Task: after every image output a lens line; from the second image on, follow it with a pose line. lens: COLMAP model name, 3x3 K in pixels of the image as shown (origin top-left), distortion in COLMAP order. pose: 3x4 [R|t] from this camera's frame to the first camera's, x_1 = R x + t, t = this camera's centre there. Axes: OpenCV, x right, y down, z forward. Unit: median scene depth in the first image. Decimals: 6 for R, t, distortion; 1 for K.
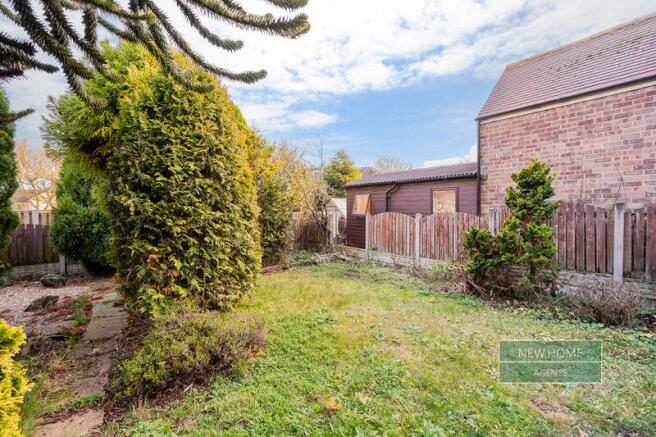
lens RADIAL K [[305.9, 0, 340.2], [0, 305.9, 206.6], [0, 0, 1]] dist [0.008459, 0.003215]
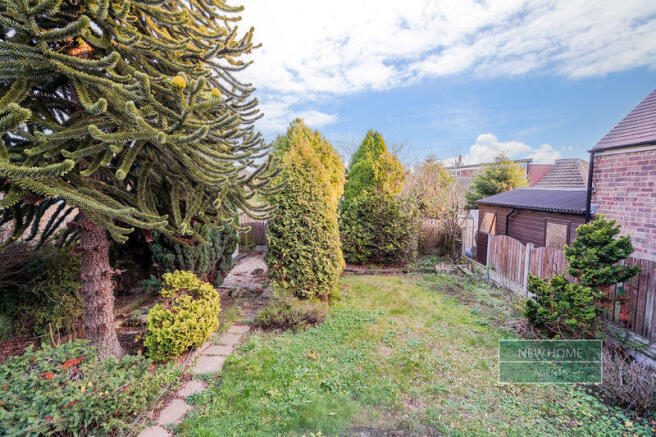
lens RADIAL K [[305.9, 0, 326.6], [0, 305.9, 217.3], [0, 0, 1]] dist [0.008459, 0.003215]
pose [[0.787927, 0.072393, -0.611499, 0.439480], [-0.019533, 0.995504, 0.092686, -0.176346], [0.615459, -0.061085, 0.785798, -0.192713]]
